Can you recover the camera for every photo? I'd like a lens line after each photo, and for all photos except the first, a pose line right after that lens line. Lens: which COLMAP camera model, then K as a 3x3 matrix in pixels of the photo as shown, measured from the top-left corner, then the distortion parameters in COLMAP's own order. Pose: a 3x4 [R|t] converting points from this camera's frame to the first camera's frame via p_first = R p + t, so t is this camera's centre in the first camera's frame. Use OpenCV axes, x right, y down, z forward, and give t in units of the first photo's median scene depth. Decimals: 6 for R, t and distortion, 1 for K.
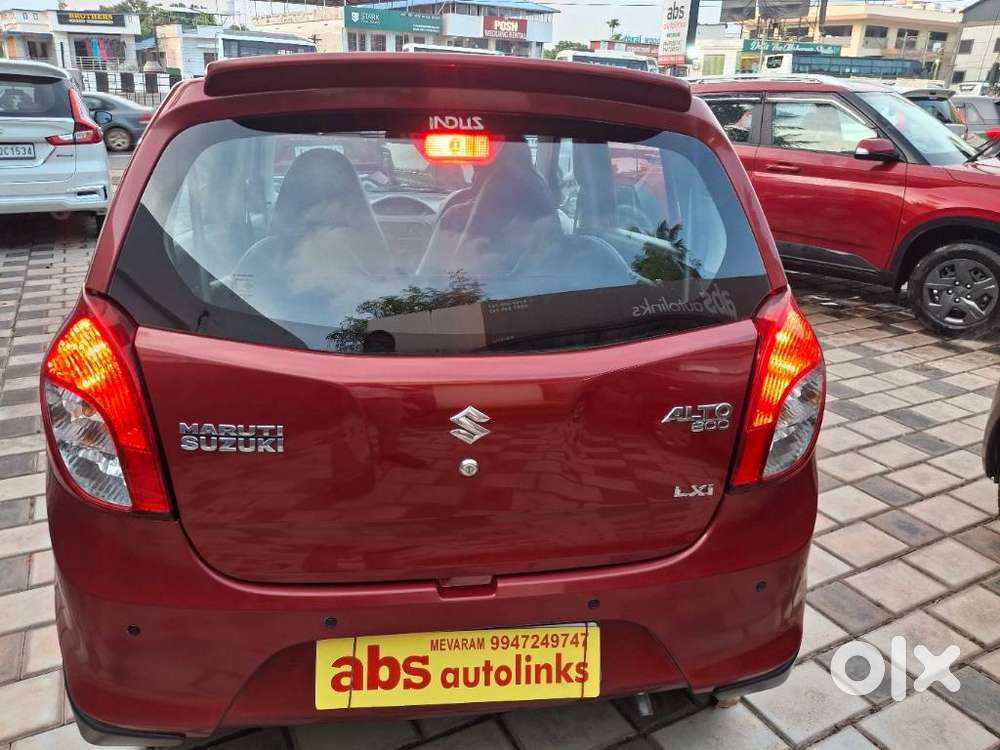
lens RADIAL K [[754.6, 0, 491.6], [0, 754.6, 374.1], [0, 0, 1]] dist [-0.020560, 0.000920]
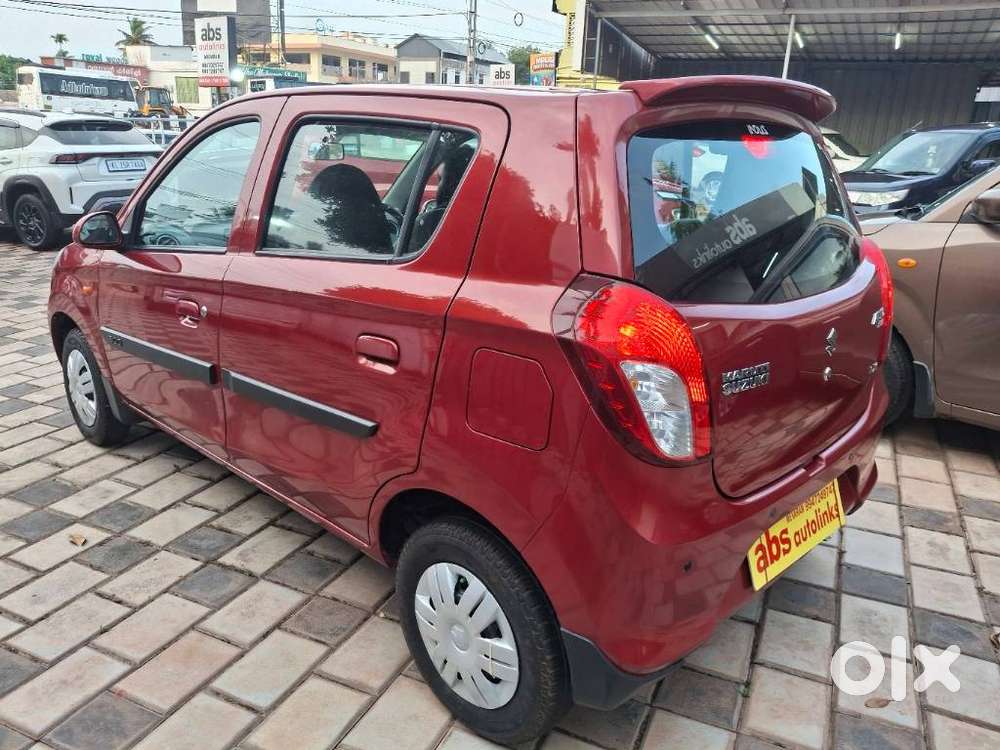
lens RADIAL K [[761.6, 0, 490.1], [0, 761.6, 375.8], [0, 0, 1]] dist [0.003094, -0.031501]
pose [[0.794846, -0.184092, 0.578213, -1.237390], [0.201092, 0.978938, 0.035242, -0.046961], [-0.572523, 0.088262, 0.815124, 0.179160]]
